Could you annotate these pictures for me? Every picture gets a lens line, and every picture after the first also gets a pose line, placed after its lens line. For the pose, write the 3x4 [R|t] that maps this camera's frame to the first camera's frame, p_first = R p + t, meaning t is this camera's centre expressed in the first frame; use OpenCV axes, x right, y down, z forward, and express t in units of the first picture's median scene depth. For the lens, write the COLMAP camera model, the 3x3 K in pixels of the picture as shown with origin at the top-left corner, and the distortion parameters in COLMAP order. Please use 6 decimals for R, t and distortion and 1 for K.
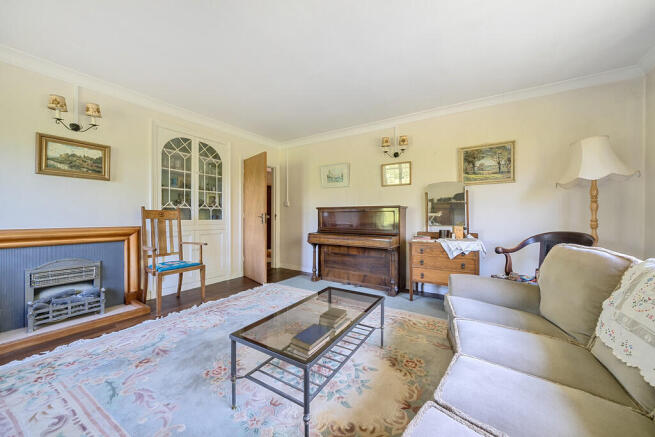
lens RADIAL K [[240.1, 0, 328.7], [0, 240.1, 217.6], [0, 0, 1]] dist [0.000423, 0.000020]
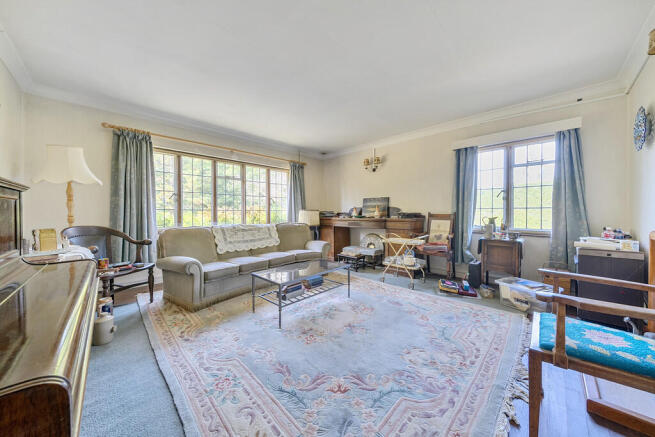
lens RADIAL K [[221.3, 0, 324.3], [0, 221.3, 215.2], [0, 0, 1]] dist [-0.001667, -0.000131]
pose [[-0.970168, -0.003495, 0.242408, -0.389779], [-0.000567, 0.999926, 0.012148, -0.007876], [-0.242432, 0.011648, -0.970098, 1.808486]]
